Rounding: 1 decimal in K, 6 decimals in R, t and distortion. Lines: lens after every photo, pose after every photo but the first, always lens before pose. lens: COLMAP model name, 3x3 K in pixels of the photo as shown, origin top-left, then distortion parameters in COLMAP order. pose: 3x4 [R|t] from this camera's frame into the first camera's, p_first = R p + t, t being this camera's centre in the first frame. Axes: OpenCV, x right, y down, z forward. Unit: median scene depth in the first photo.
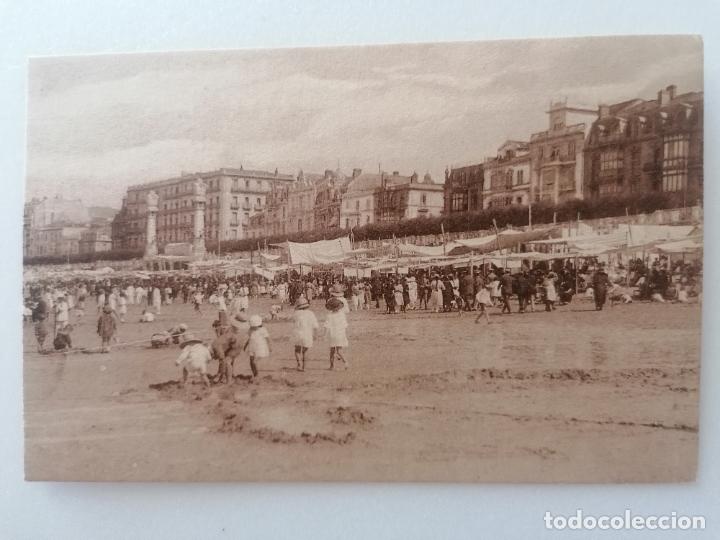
lens RADIAL K [[4211.9, 0, 360.0], [0, 4211.9, 270.0], [0, 0, 1]] dist [0.011337, -0.145560]
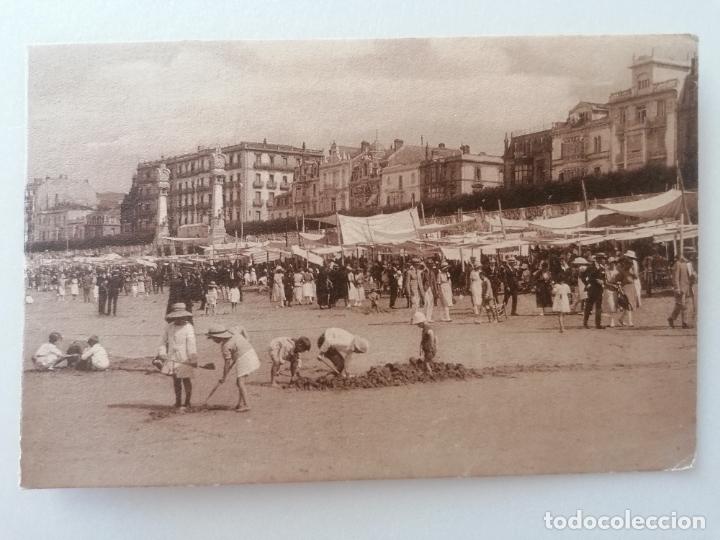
lens RADIAL K [[4211.9, 0, 360.0], [0, 4211.9, 270.0], [0, 0, 1]] dist [0.011337, -0.145560]
pose [[0.999982, -0.003956, -0.004537, -0.005196], [0.003969, 0.999988, 0.002943, 0.000441], [0.004526, -0.002961, 0.999985, 0.136606]]
